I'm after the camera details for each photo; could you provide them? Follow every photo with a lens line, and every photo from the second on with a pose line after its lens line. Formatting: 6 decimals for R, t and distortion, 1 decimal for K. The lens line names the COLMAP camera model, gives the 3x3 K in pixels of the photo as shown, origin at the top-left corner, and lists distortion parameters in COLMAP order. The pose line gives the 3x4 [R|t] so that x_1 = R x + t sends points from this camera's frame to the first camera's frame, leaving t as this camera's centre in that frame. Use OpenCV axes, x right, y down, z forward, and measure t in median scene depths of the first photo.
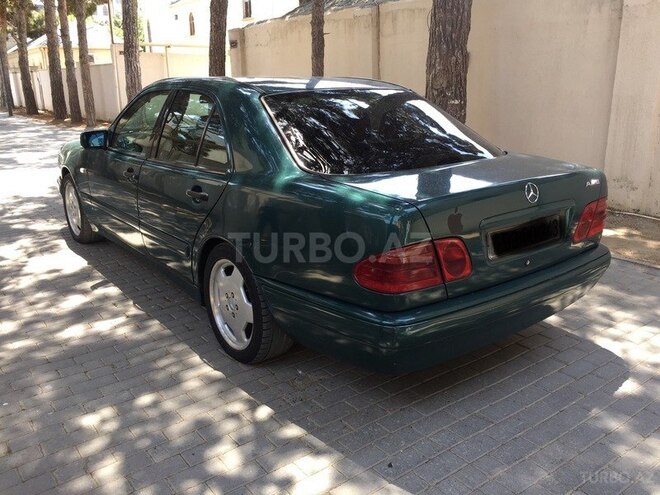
lens RADIAL K [[556.1, 0, 330.0], [0, 556.1, 247.5], [0, 0, 1]] dist [0.074228, -0.090977]
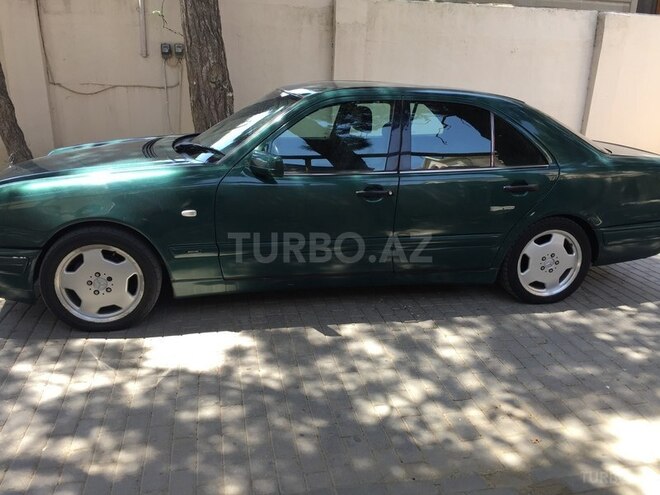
lens RADIAL K [[556.1, 0, 330.0], [0, 556.1, 247.5], [0, 0, 1]] dist [0.074228, -0.090977]
pose [[0.443511, -0.259479, 0.857886, -1.221565], [0.222715, 0.959059, 0.174941, -0.224452], [-0.868157, 0.113476, 0.483143, 0.637138]]
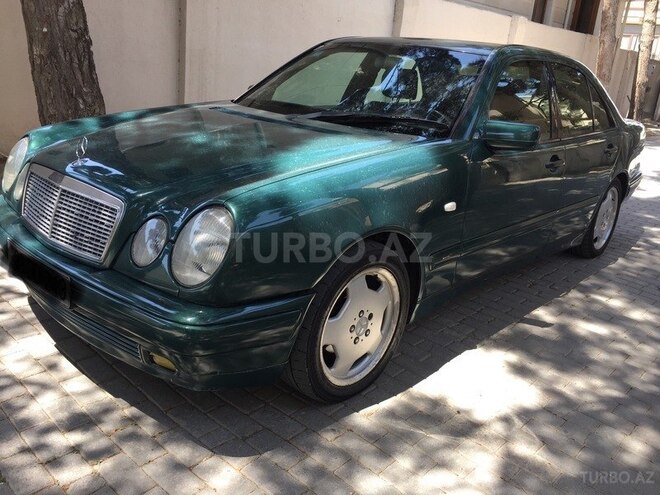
lens RADIAL K [[556.1, 0, 330.0], [0, 556.1, 247.5], [0, 0, 1]] dist [0.074228, -0.090977]
pose [[-0.158136, -0.323579, 0.932893, -1.157267], [0.199871, 0.914734, 0.351161, -0.387639], [-0.966977, 0.241989, -0.079979, 1.449134]]
